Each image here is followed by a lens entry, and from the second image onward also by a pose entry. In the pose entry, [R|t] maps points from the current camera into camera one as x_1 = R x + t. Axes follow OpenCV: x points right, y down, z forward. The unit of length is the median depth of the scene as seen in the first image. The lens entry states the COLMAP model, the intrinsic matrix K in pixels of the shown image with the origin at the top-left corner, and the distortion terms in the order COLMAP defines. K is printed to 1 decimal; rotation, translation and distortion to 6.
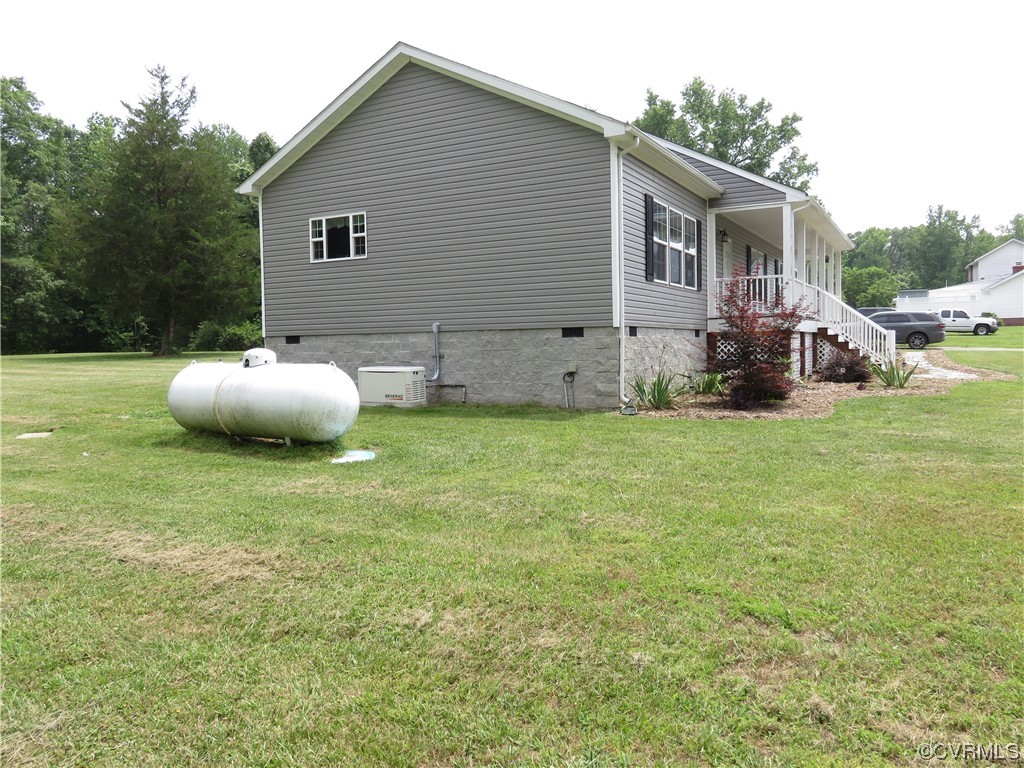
lens RADIAL K [[773.2, 0, 514.8], [0, 773.2, 380.5], [0, 0, 1]] dist [-0.005528, 0.001043]
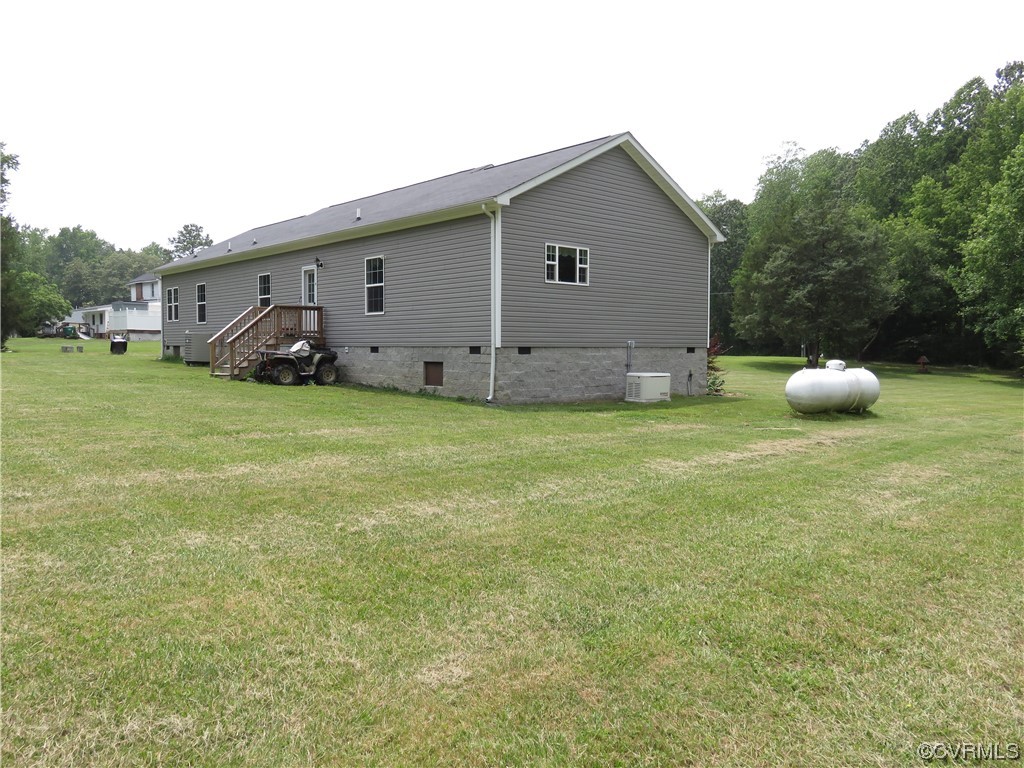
lens RADIAL K [[773.2, 0, 514.8], [0, 773.2, 380.5], [0, 0, 1]] dist [-0.005528, 0.001043]
pose [[0.312229, -0.022027, 0.949751, -1.384283], [0.037025, 0.999254, 0.011003, -0.025138], [-0.949285, 0.031729, 0.312812, 0.719166]]
